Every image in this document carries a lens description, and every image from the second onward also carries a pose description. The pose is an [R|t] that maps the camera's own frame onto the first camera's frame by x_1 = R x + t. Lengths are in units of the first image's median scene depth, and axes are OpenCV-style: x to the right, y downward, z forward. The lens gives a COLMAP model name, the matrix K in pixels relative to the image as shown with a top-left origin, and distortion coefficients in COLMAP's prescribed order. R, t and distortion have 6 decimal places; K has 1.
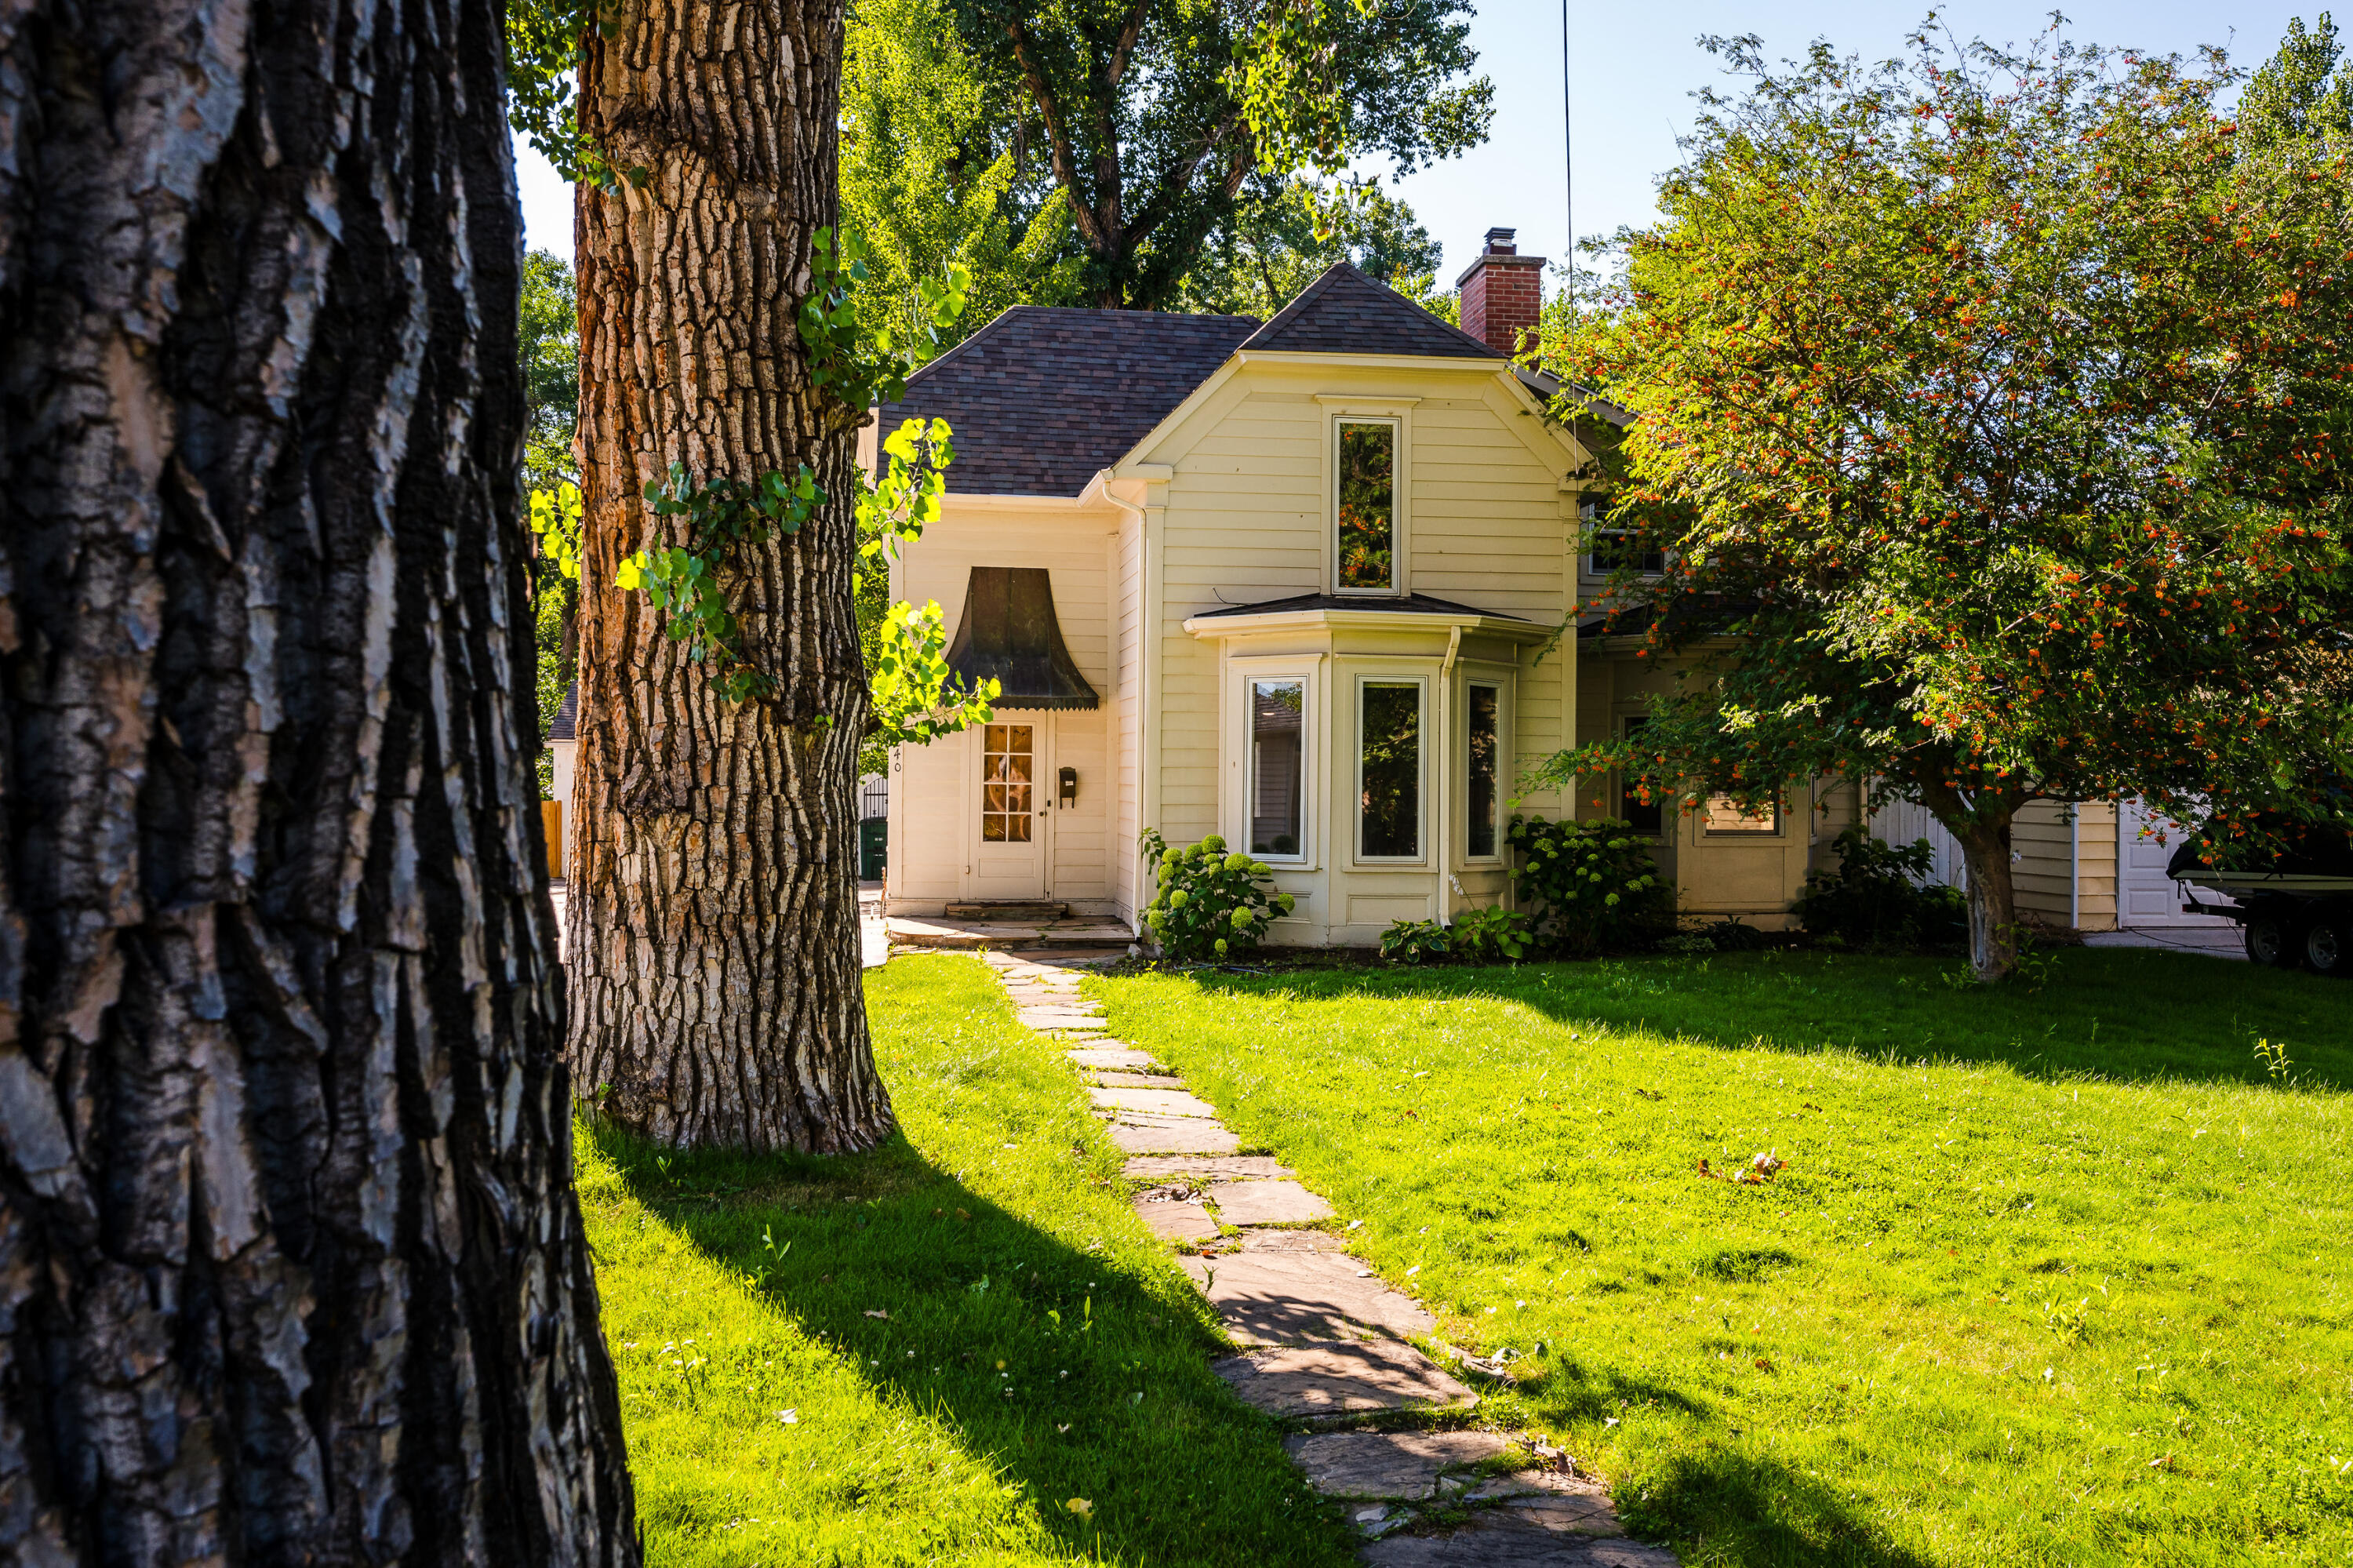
lens RADIAL K [[1903.0, 0, 1176.5], [0, 1903.0, 784.0], [0, 0, 1]] dist [0.000298, 0.000167]
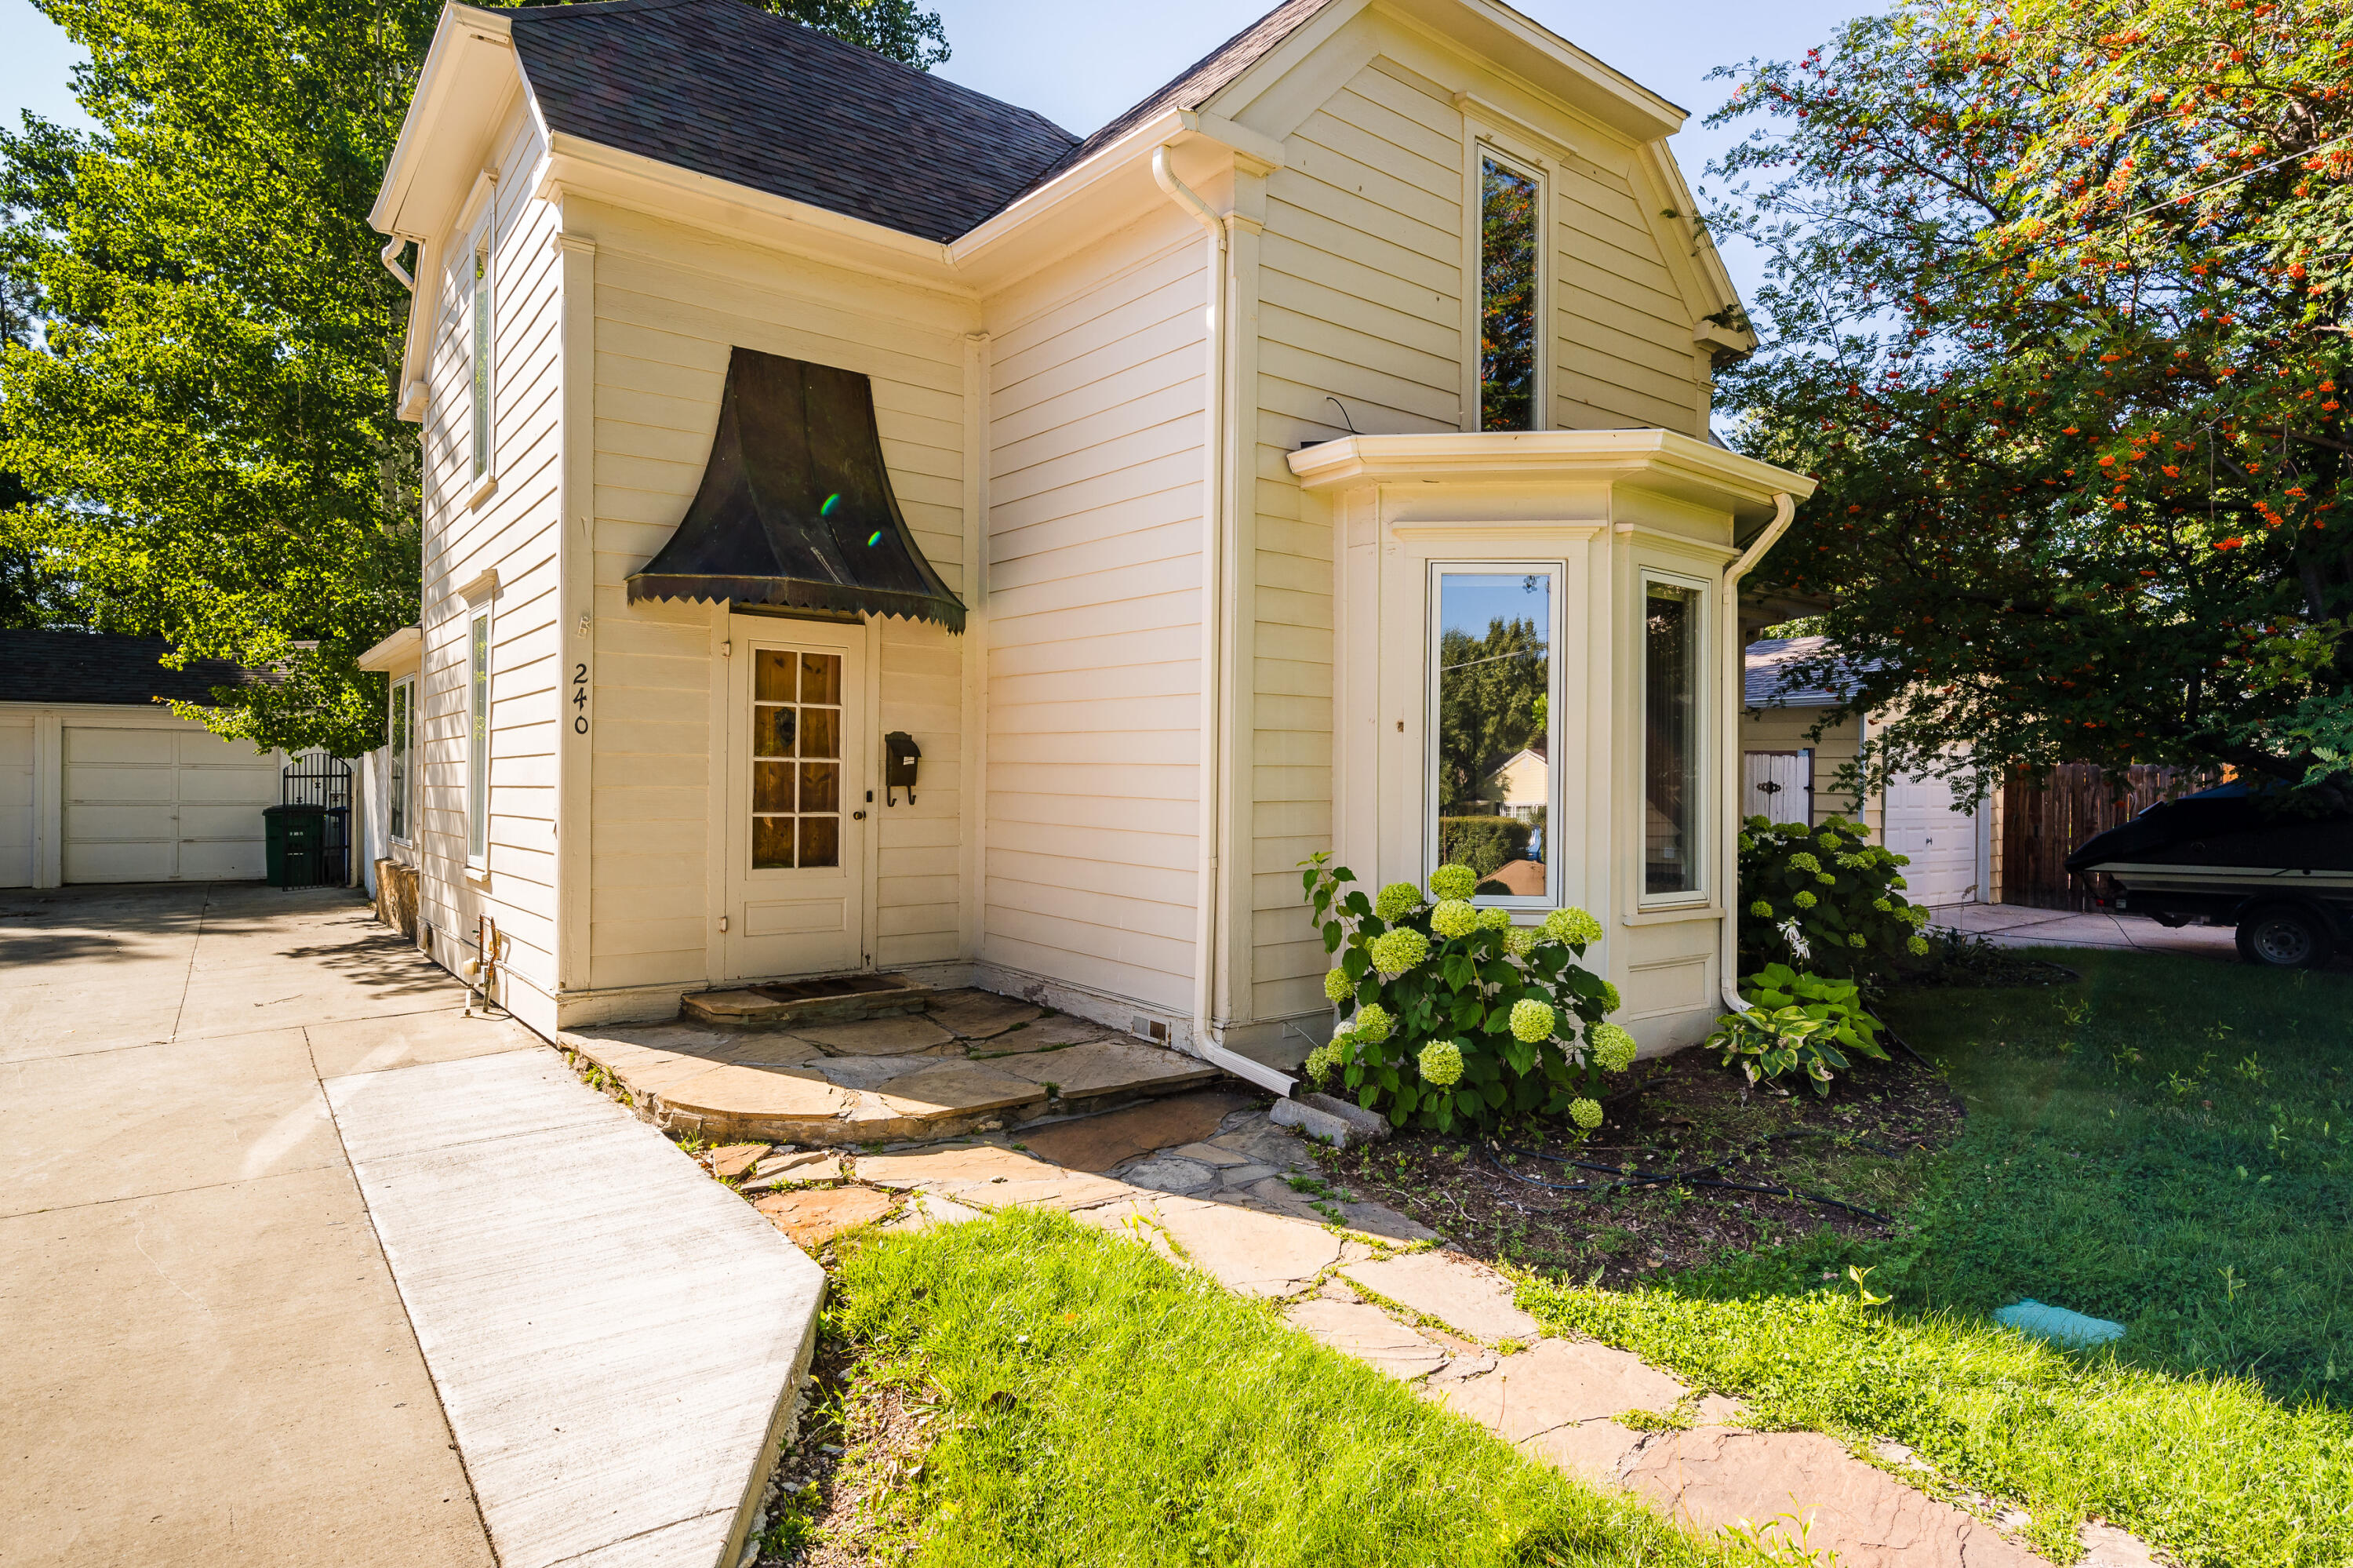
lens RADIAL K [[1283.6, 0, 1176.5], [0, 1283.6, 784.0], [0, 0, 1]] dist [-0.000833, -0.000087]
pose [[0.872986, 0.000343, 0.487744, -0.188887], [-0.006508, 0.999919, 0.010946, 0.002282], [-0.487701, -0.012730, 0.872918, 0.684224]]
